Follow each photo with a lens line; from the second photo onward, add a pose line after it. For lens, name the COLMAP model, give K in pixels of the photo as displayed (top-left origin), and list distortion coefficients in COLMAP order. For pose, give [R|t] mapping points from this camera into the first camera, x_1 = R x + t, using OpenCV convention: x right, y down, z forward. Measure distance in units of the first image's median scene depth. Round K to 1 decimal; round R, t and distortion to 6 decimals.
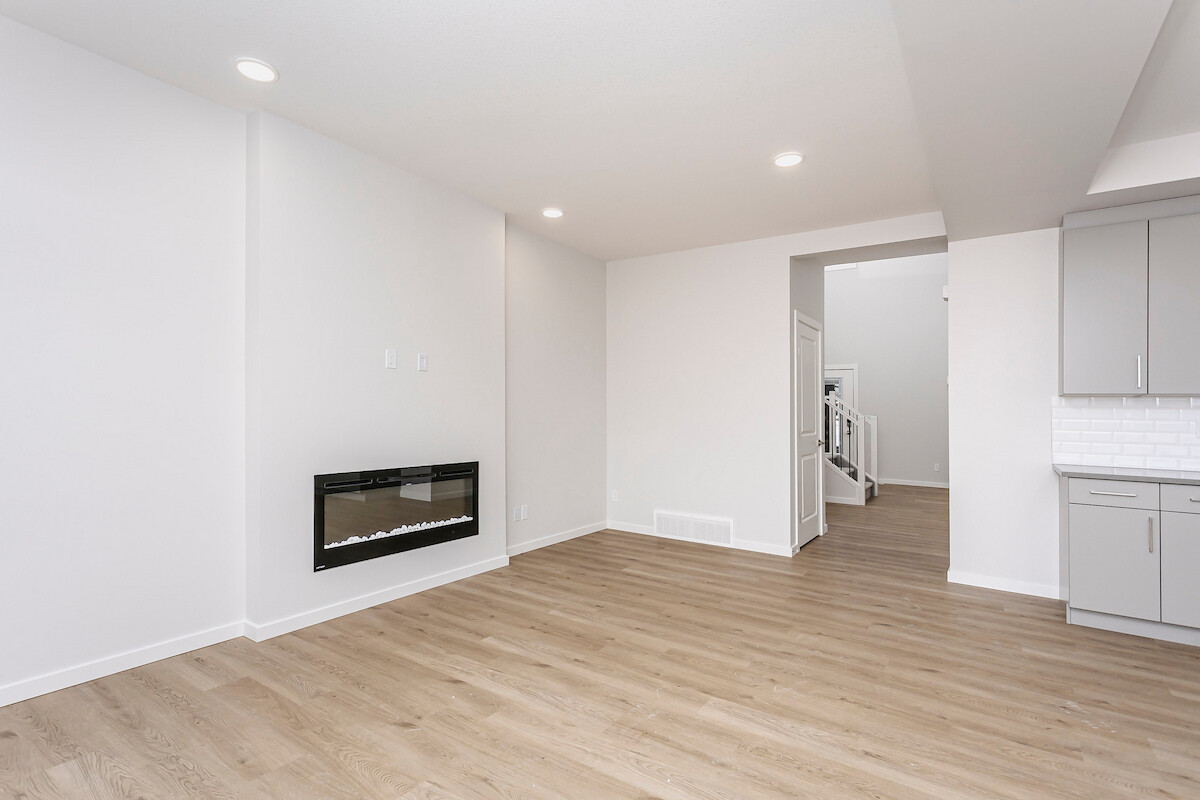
lens RADIAL K [[573.8, 0, 599.9], [0, 573.8, 420.5], [0, 0, 1]] dist [0.007682, 0.000503]
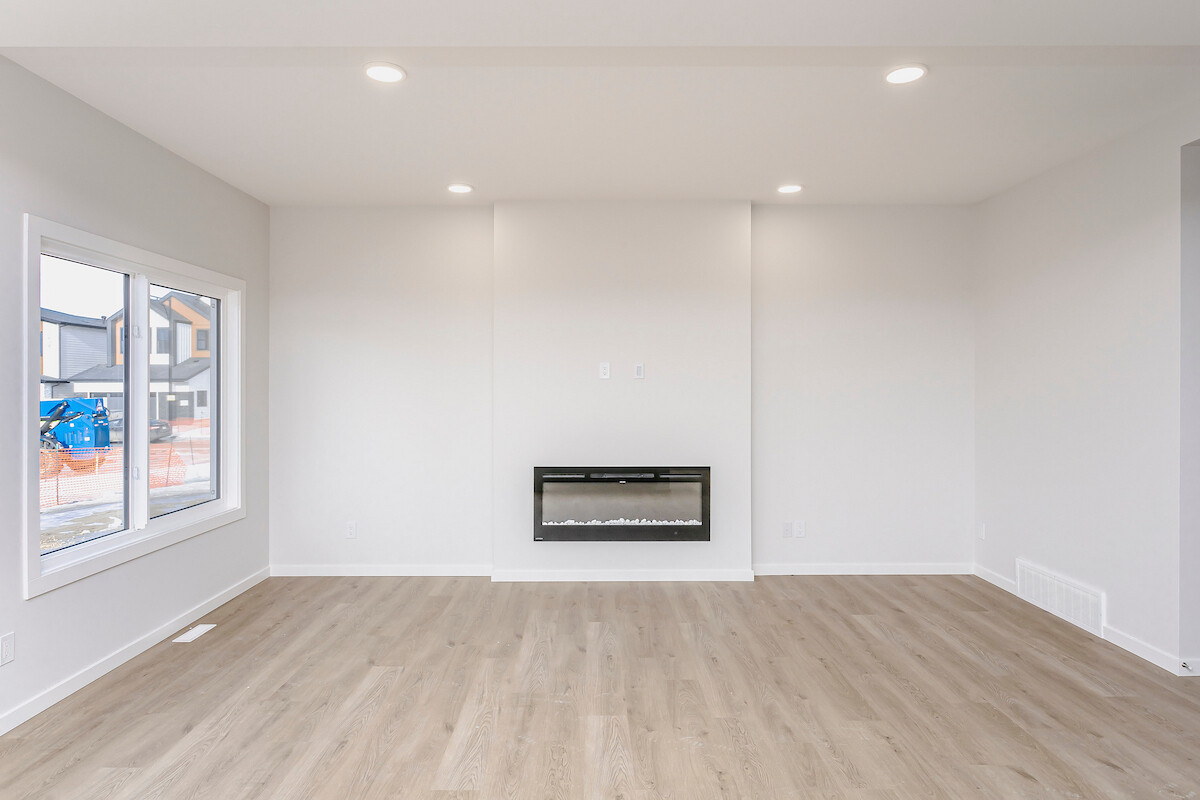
lens RADIAL K [[724.2, 0, 600.0], [0, 724.2, 400.0], [0, 0, 1]] dist [0.000700, 0.001181]
pose [[0.570837, -0.003249, -0.821057, 0.878195], [-0.002275, 0.999982, -0.005538, -0.043356], [0.821060, 0.005030, 0.570819, 0.177498]]
